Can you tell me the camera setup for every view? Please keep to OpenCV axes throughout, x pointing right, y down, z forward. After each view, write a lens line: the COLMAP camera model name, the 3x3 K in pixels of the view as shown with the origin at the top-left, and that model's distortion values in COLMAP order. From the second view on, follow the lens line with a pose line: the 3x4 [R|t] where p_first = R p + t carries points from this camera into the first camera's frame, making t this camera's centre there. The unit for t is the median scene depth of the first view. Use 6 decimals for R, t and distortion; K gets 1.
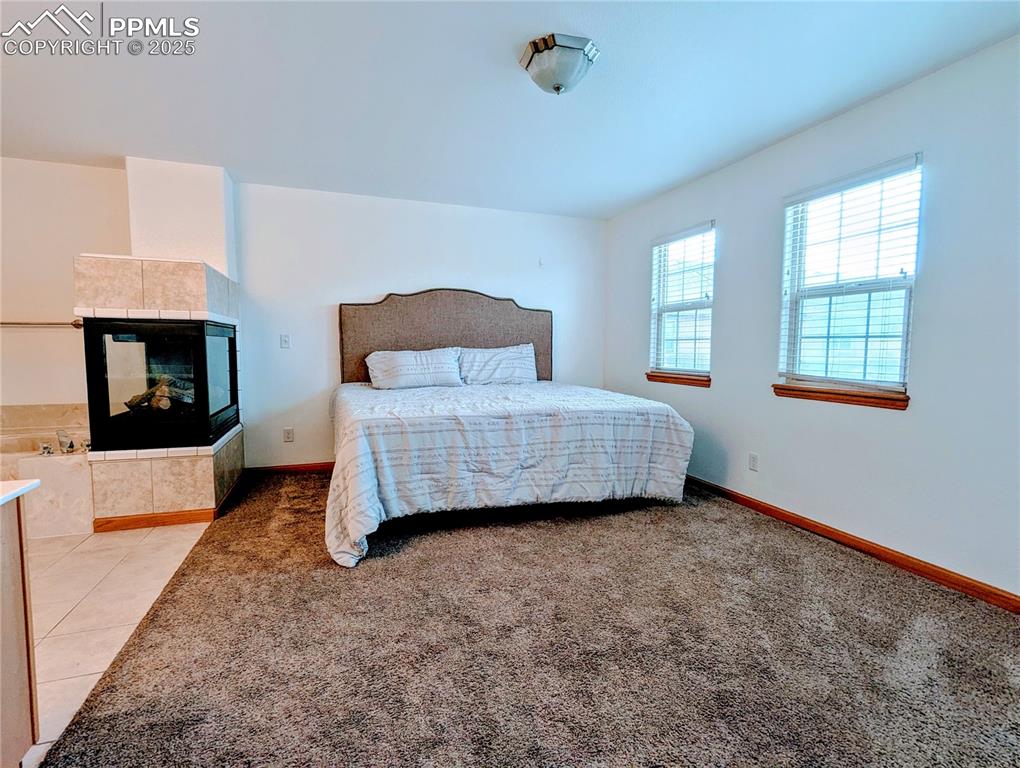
lens RADIAL K [[486.9, 0, 511.0], [0, 486.9, 387.0], [0, 0, 1]] dist [-0.000888, 0.001682]
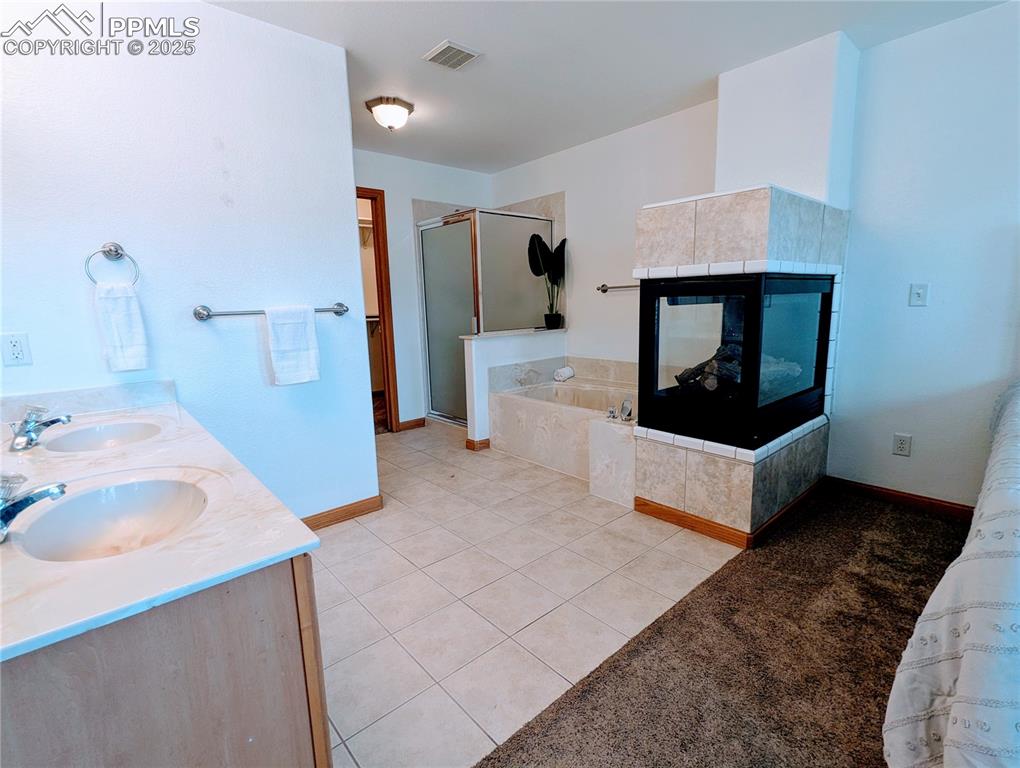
lens RADIAL K [[486.9, 0, 507.9], [0, 486.9, 382.9], [0, 0, 1]] dist [-0.000888, 0.001682]
pose [[0.367395, 0.140109, -0.919451, -0.106501], [-0.047570, 0.990125, 0.131871, -0.056656], [0.928848, -0.004711, 0.370432, 0.411585]]
